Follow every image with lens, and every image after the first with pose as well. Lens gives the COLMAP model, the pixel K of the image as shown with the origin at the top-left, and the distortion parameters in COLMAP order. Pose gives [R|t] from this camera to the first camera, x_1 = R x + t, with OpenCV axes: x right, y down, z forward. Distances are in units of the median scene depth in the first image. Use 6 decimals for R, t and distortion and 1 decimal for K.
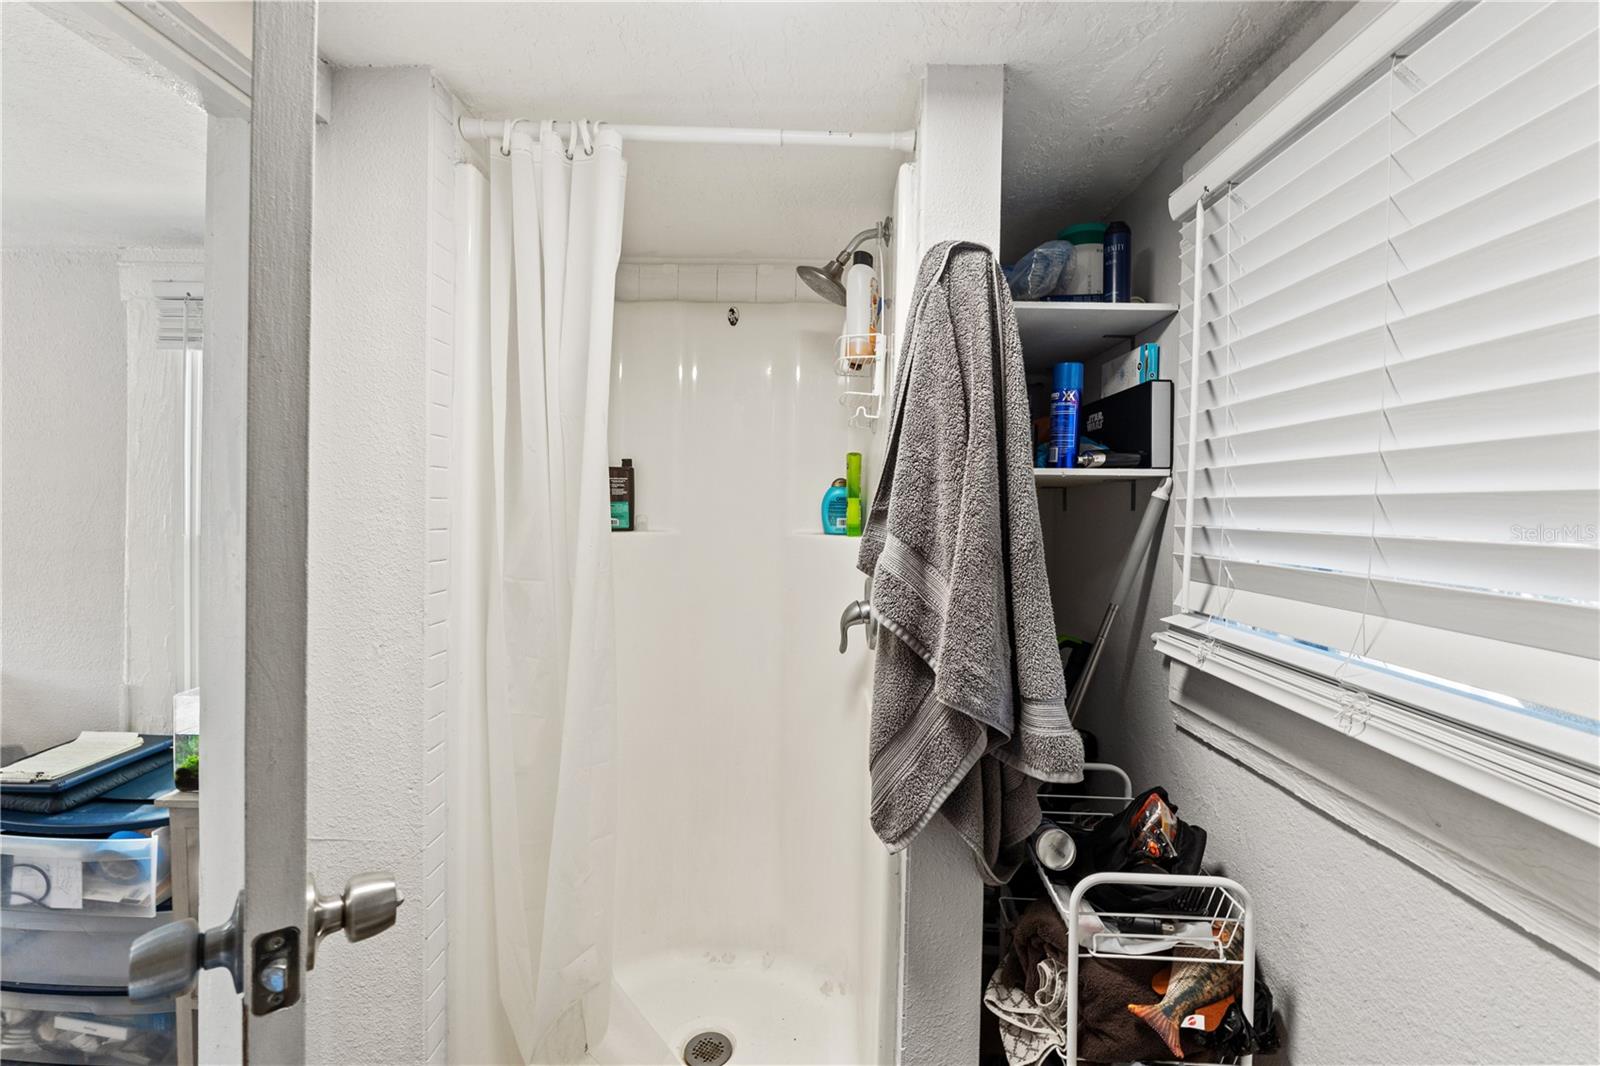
lens RADIAL K [[685.3, 0, 800.0], [0, 685.3, 533.0], [0, 0, 1]] dist [-0.003851, -0.000301]
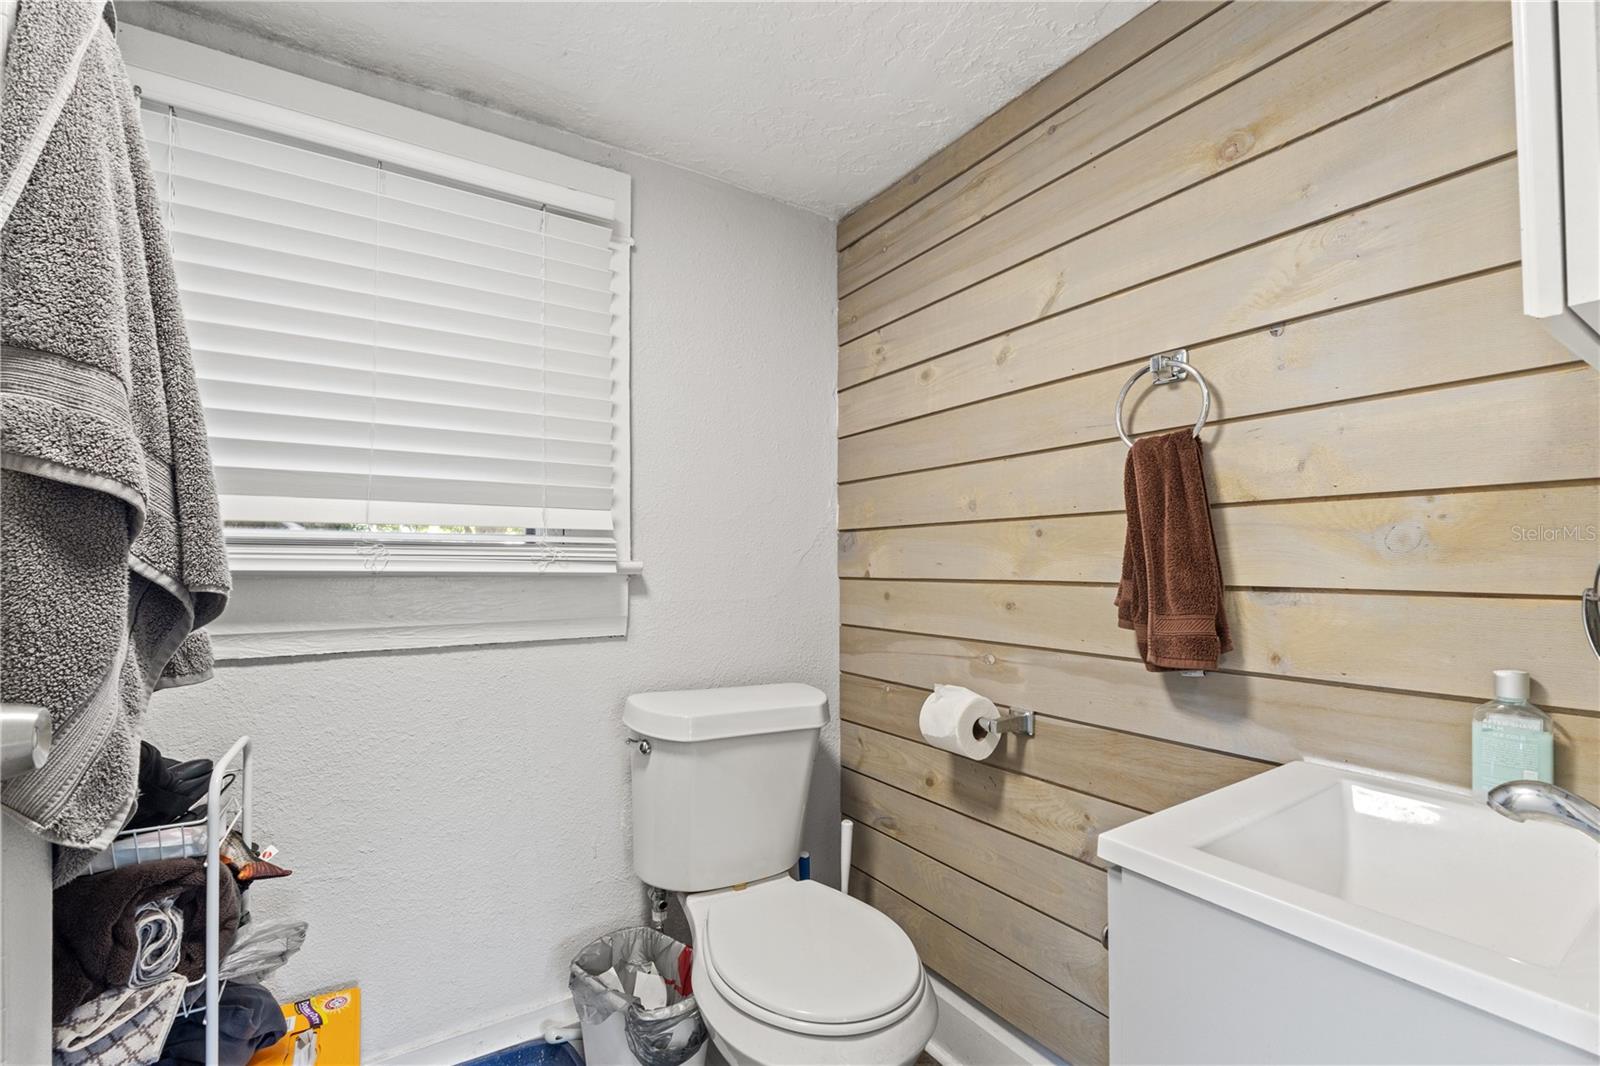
lens RADIAL K [[685.3, 0, 800.0], [0, 685.3, 533.0], [0, 0, 1]] dist [-0.003851, -0.000301]
pose [[-0.565184, -0.008652, 0.824919, -0.926762], [0.007933, 0.999842, 0.015922, 0.160724], [-0.824927, 0.015543, -0.565026, 0.925043]]
